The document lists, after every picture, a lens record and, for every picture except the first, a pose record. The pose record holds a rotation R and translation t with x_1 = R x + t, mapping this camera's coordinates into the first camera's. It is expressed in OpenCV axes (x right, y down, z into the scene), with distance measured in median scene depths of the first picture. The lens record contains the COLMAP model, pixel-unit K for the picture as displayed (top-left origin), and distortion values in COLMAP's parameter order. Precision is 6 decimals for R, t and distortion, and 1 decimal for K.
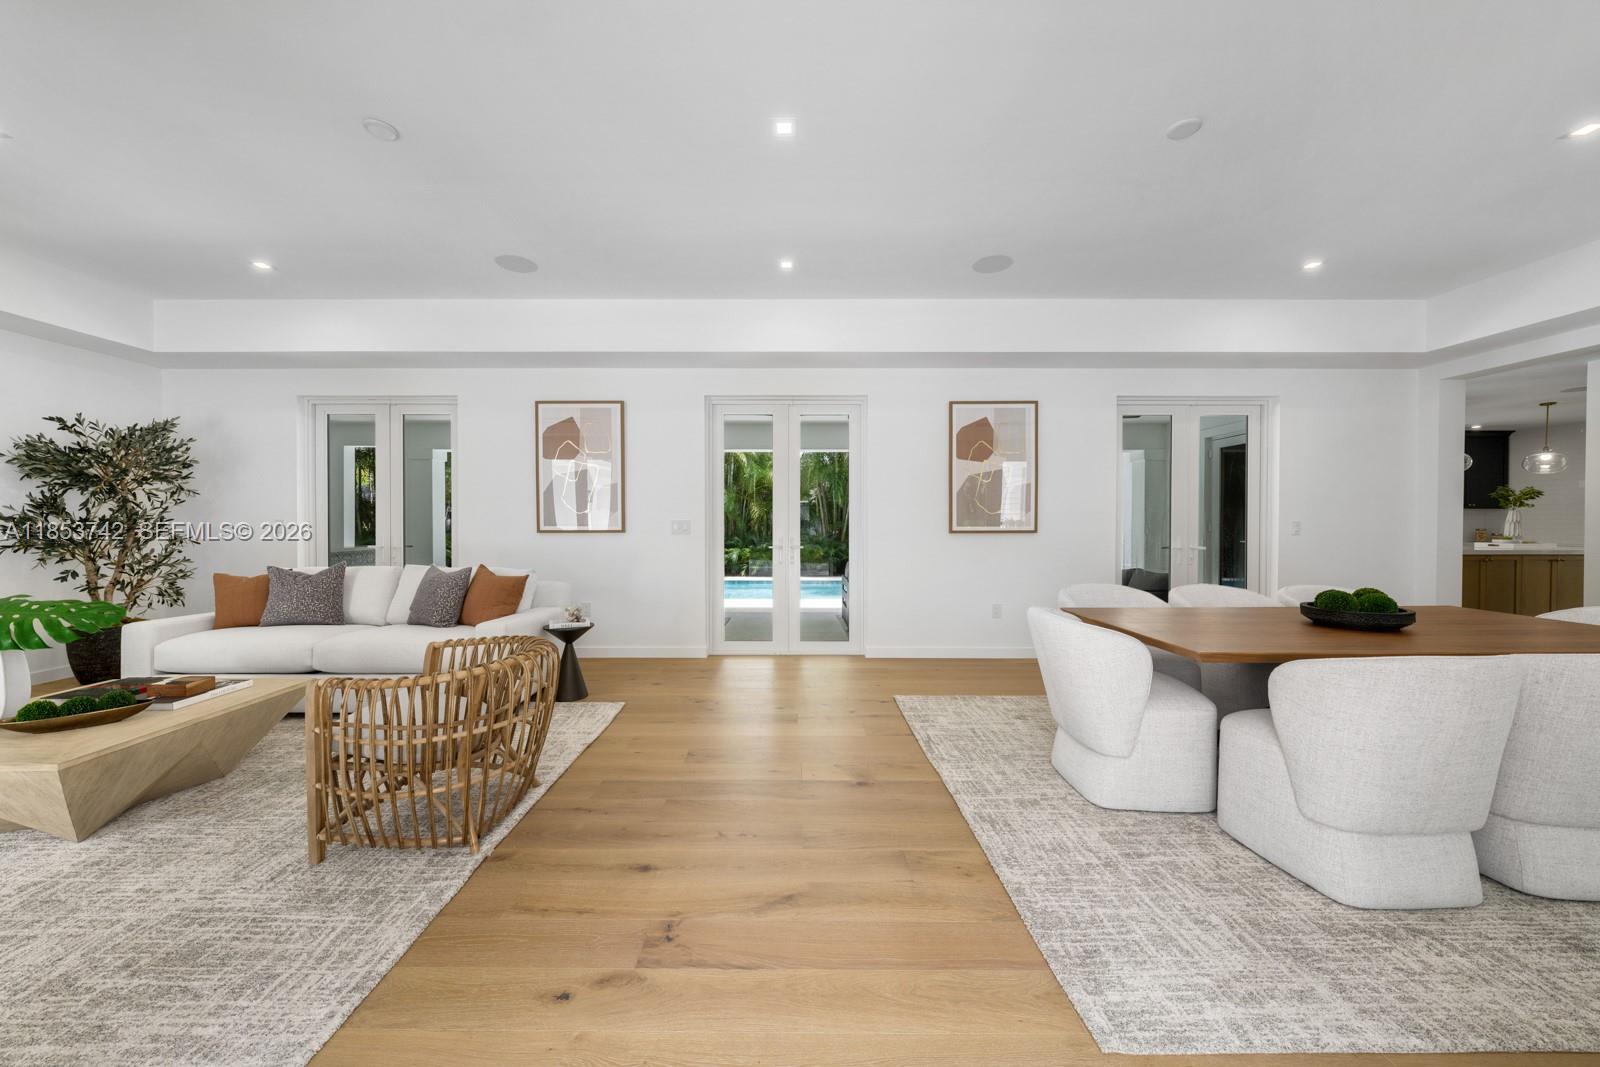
lens RADIAL K [[538.1, 0, 800.0], [0, 538.1, 533.5], [0, 0, 1]] dist [0.001063, 0.000038]
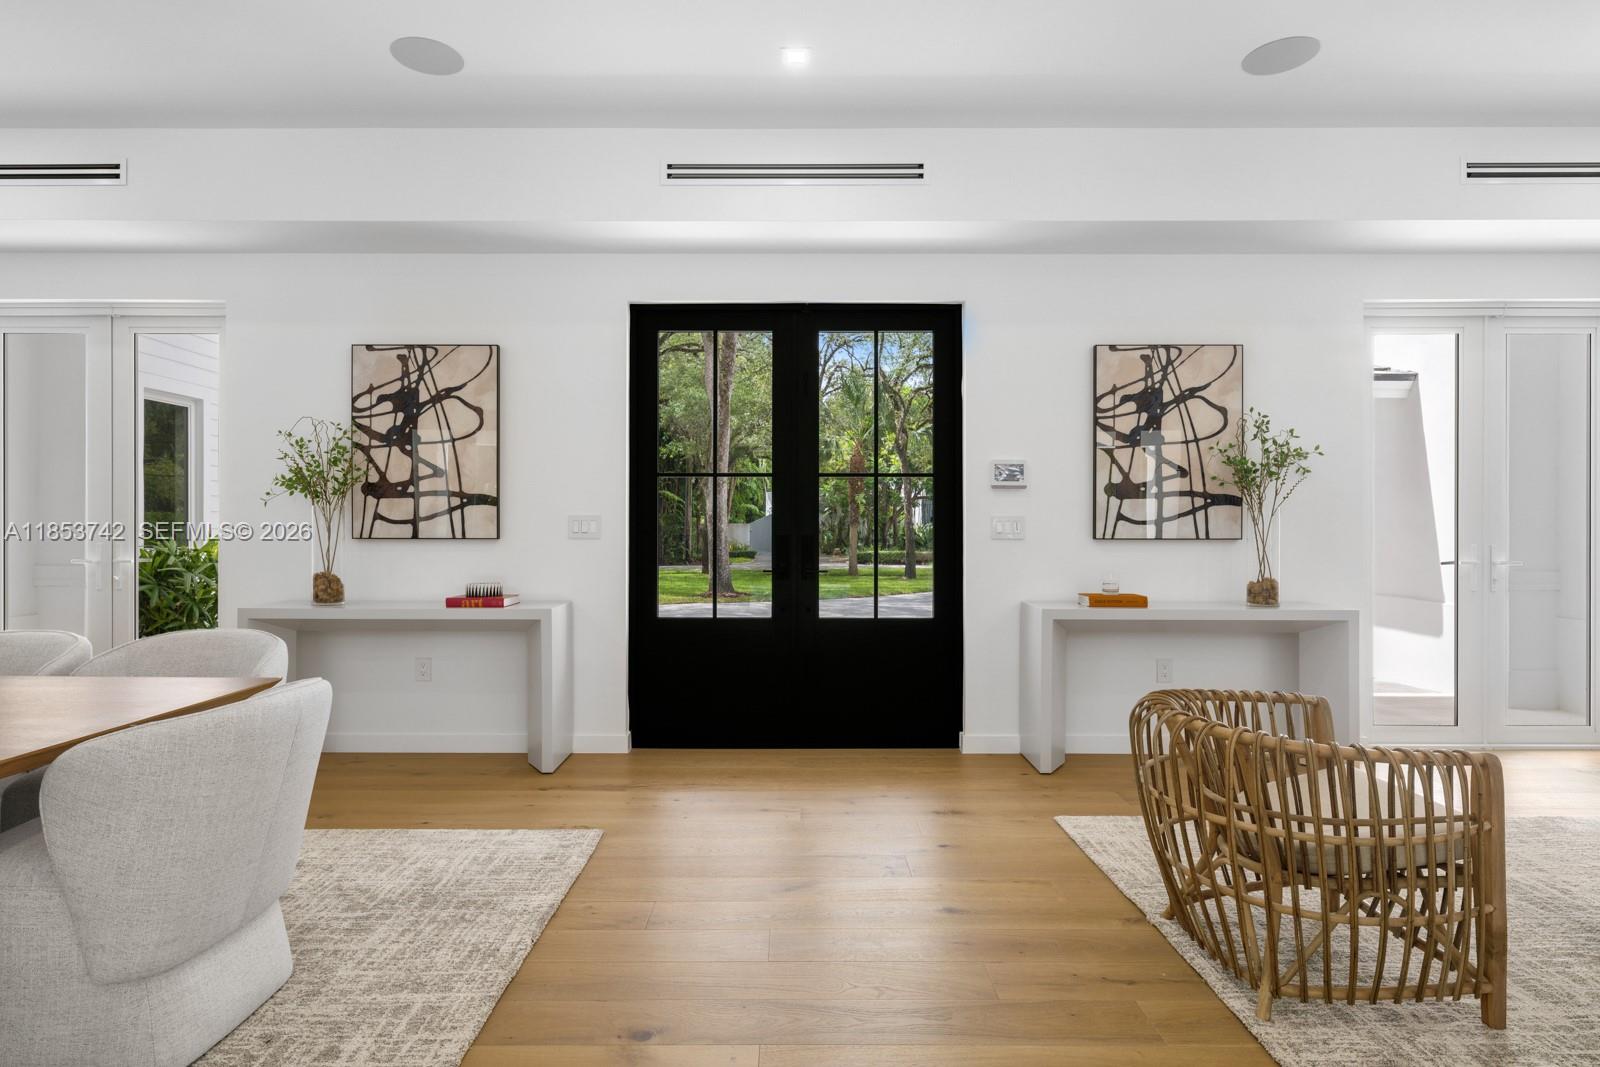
lens RADIAL K [[875.0, 0, 802.1], [0, 875.0, 506.3], [0, 0, 1]] dist [-0.000007, -0.000006]
pose [[-0.999750, -0.007562, 0.021064, -0.051859], [-0.007375, 0.999933, 0.008916, -0.043207], [-0.021130, 0.008758, -0.999738, 1.841848]]
